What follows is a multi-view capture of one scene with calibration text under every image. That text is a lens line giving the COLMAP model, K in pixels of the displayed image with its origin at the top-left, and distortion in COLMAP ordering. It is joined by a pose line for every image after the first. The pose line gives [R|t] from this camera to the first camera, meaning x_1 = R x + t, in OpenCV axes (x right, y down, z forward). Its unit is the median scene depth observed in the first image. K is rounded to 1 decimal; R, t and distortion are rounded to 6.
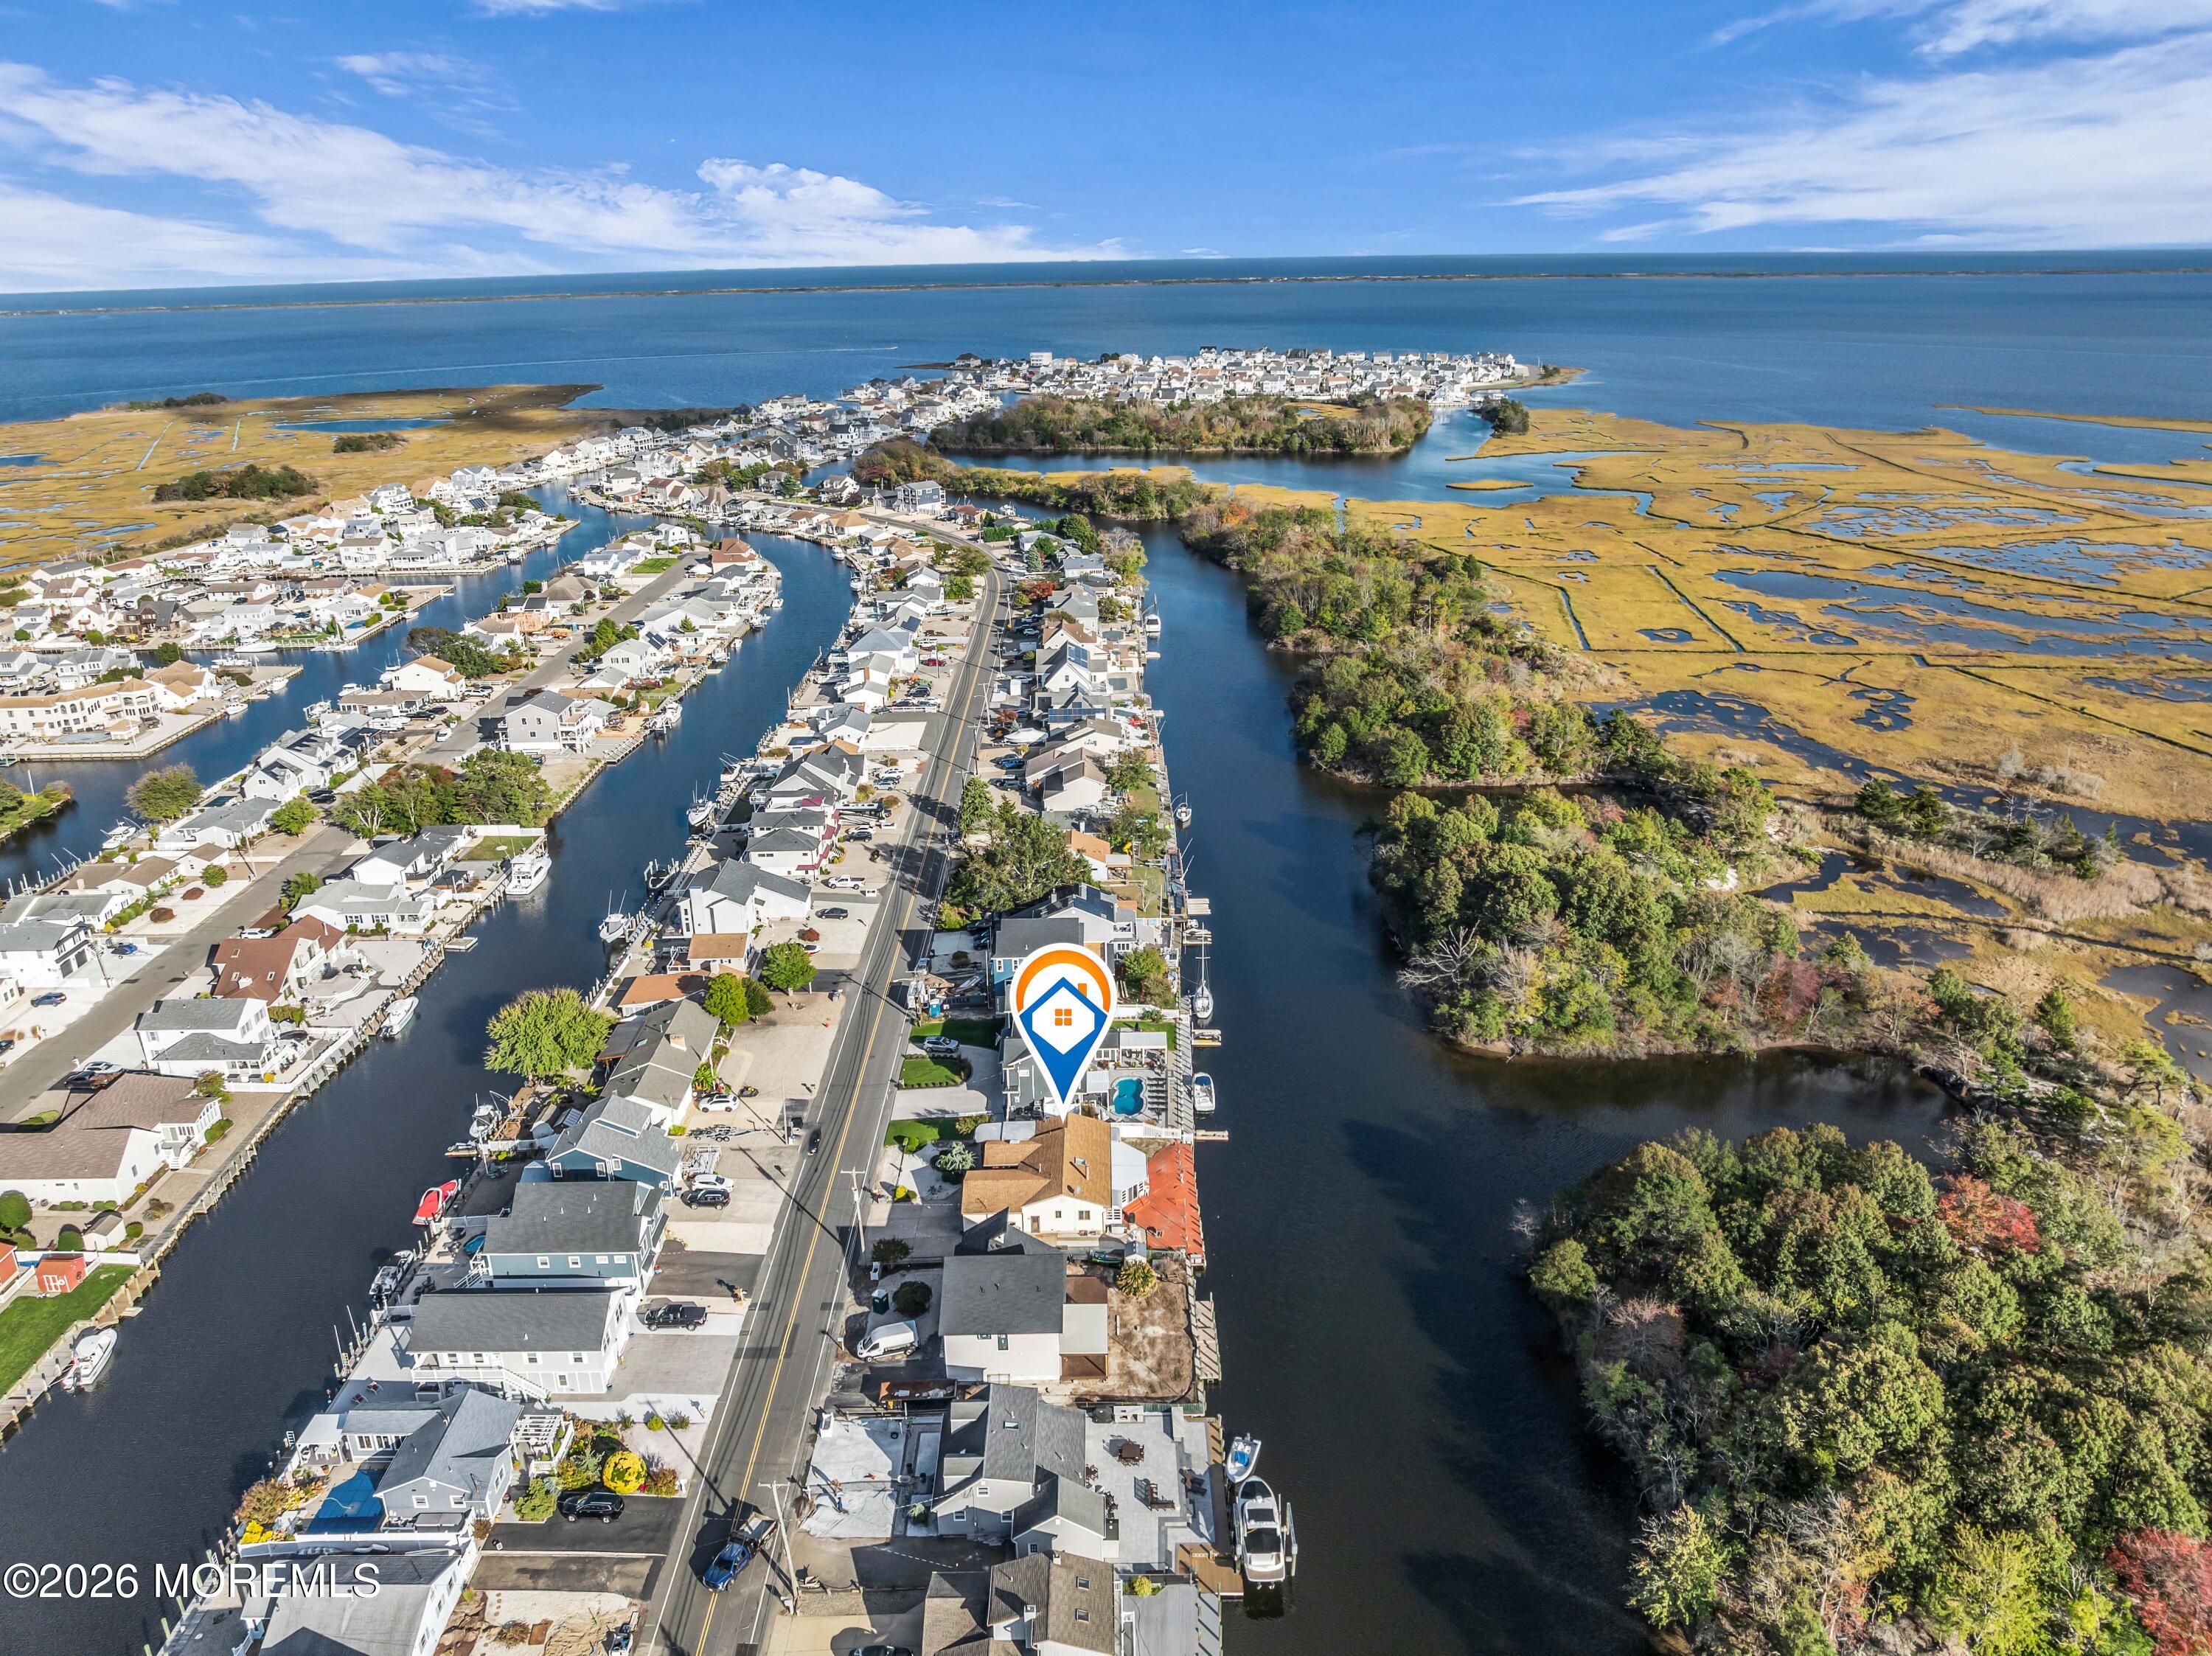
lens RADIAL K [[1567.1, 0, 1106.0], [0, 1567.1, 828.0], [0, 0, 1]] dist [-0.033691, -0.004195]
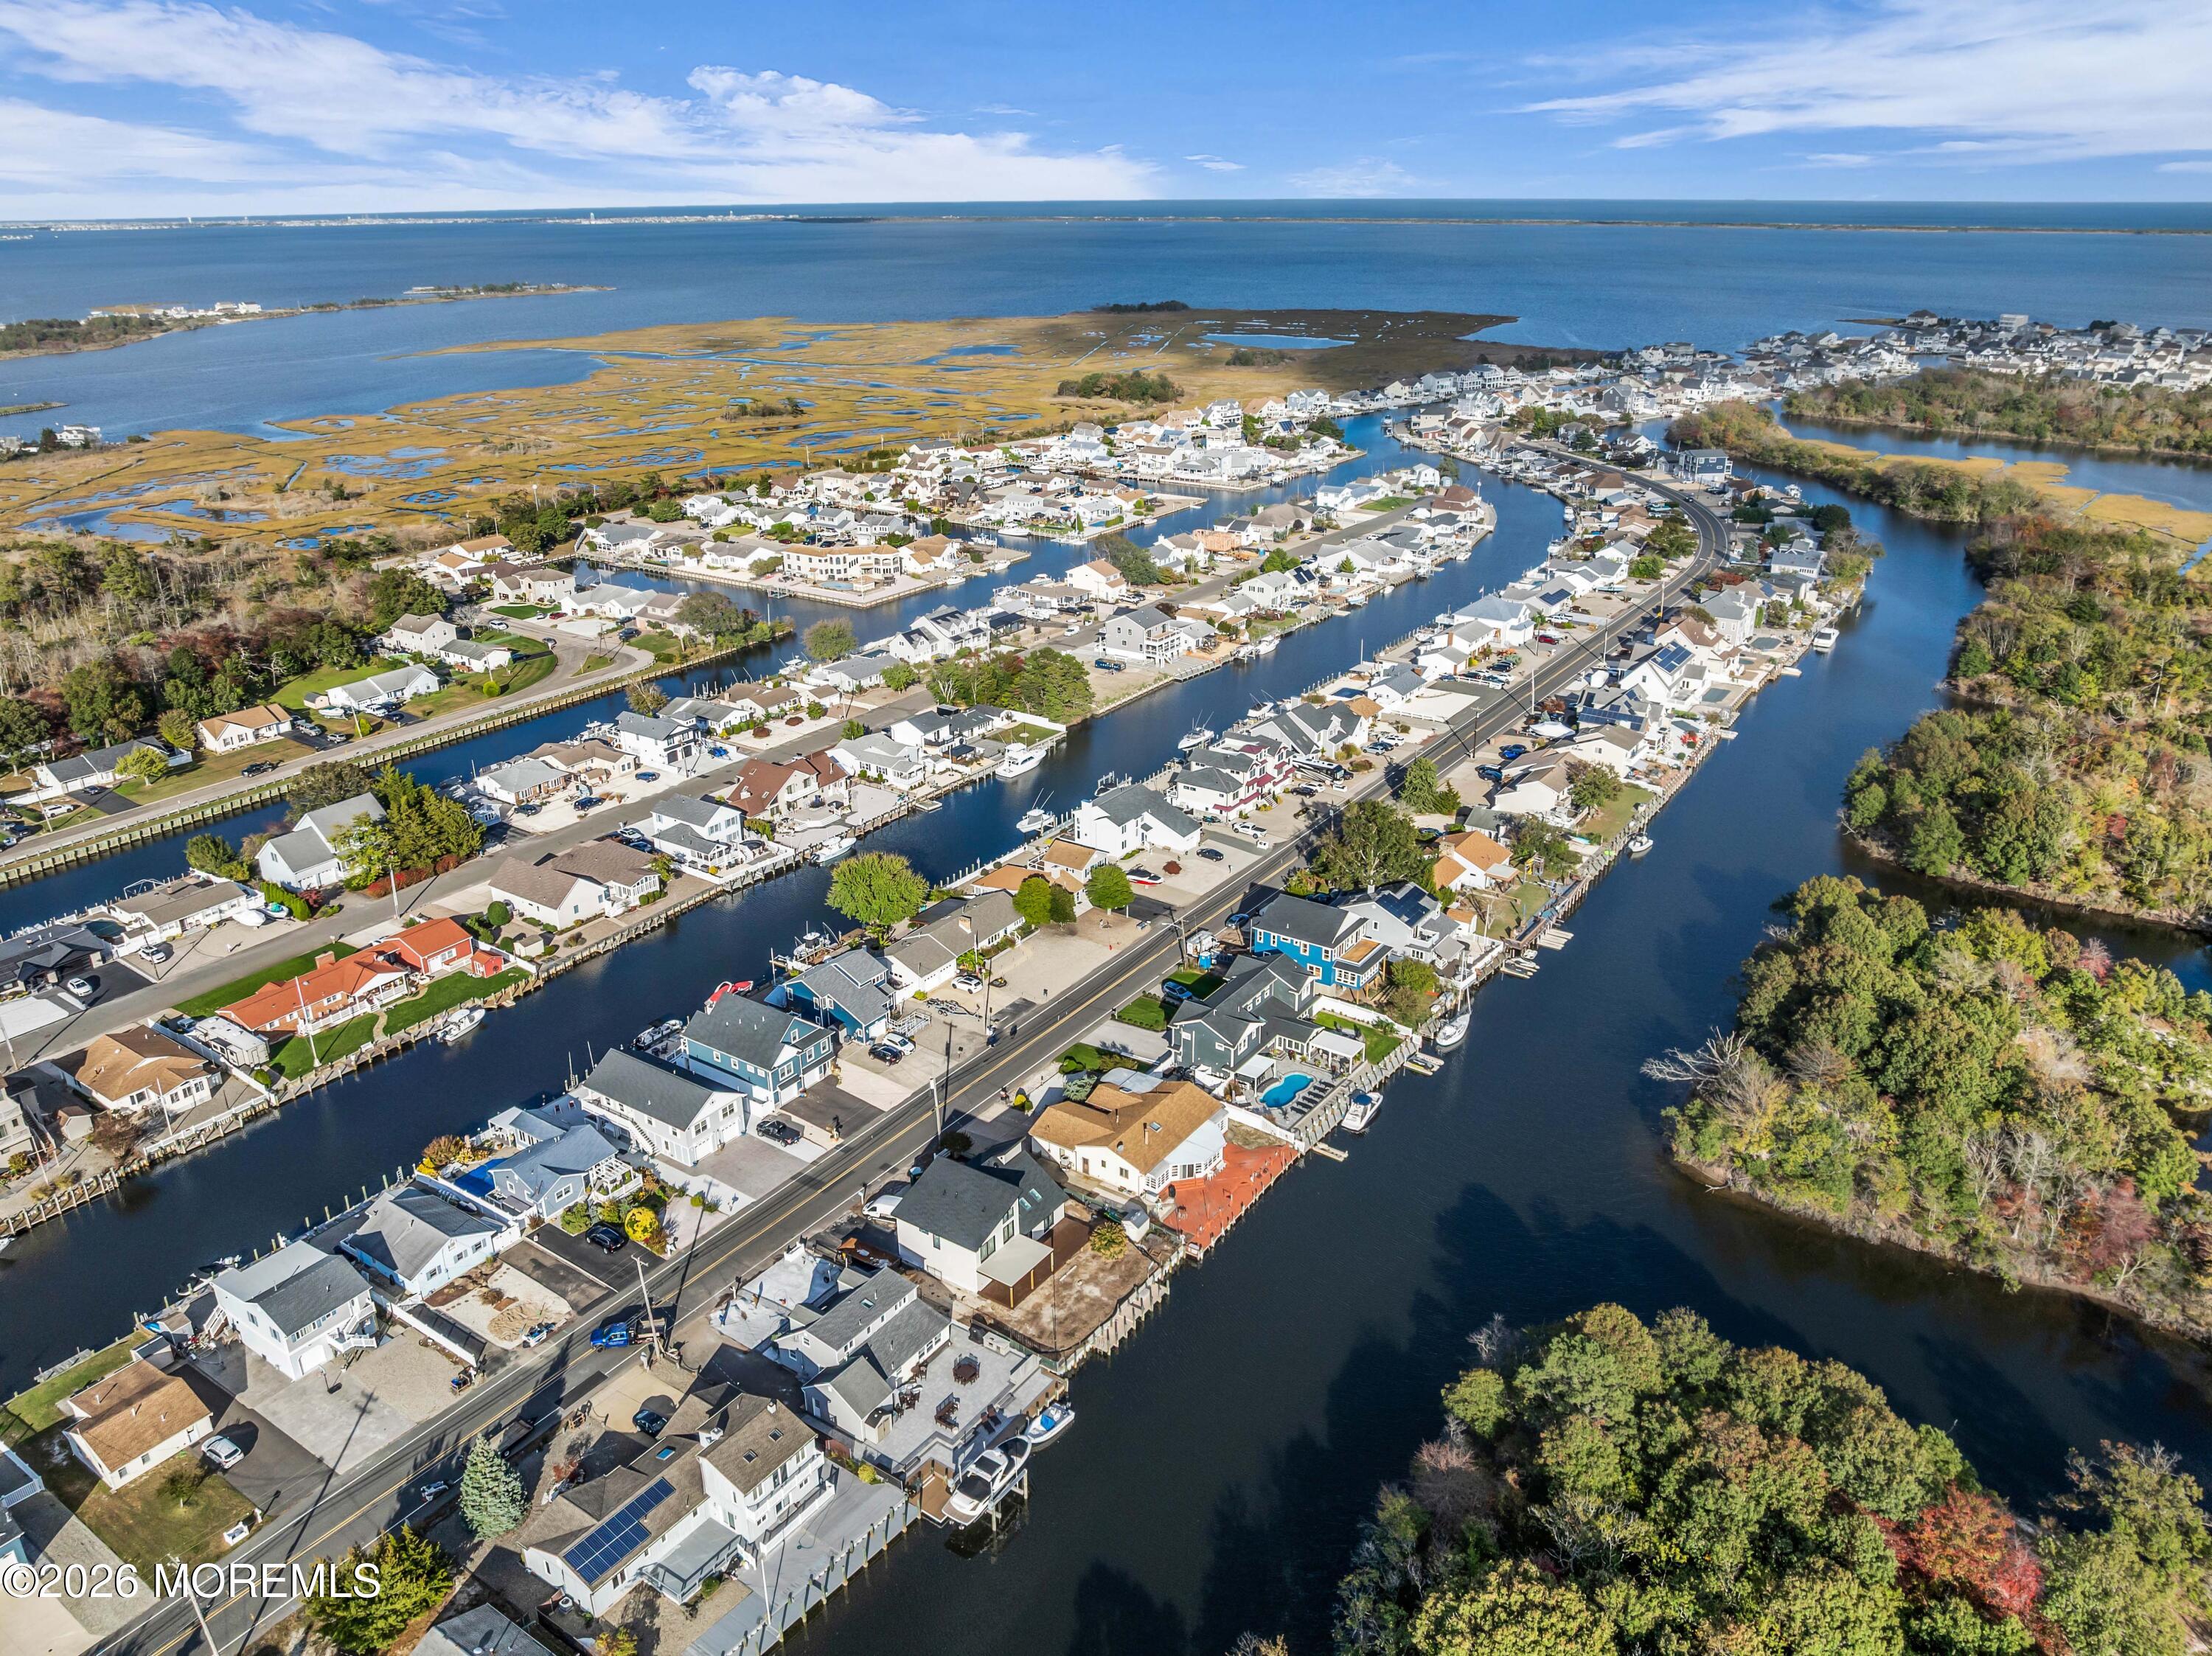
lens RADIAL K [[1567.1, 0, 1106.0], [0, 1567.1, 828.0], [0, 0, 1]] dist [-0.033691, -0.004195]
pose [[0.823838, 0.225303, -0.520125, 0.299006], [-0.203066, 0.974017, 0.100275, -0.051926], [0.529203, 0.023009, 0.848184, 0.059878]]
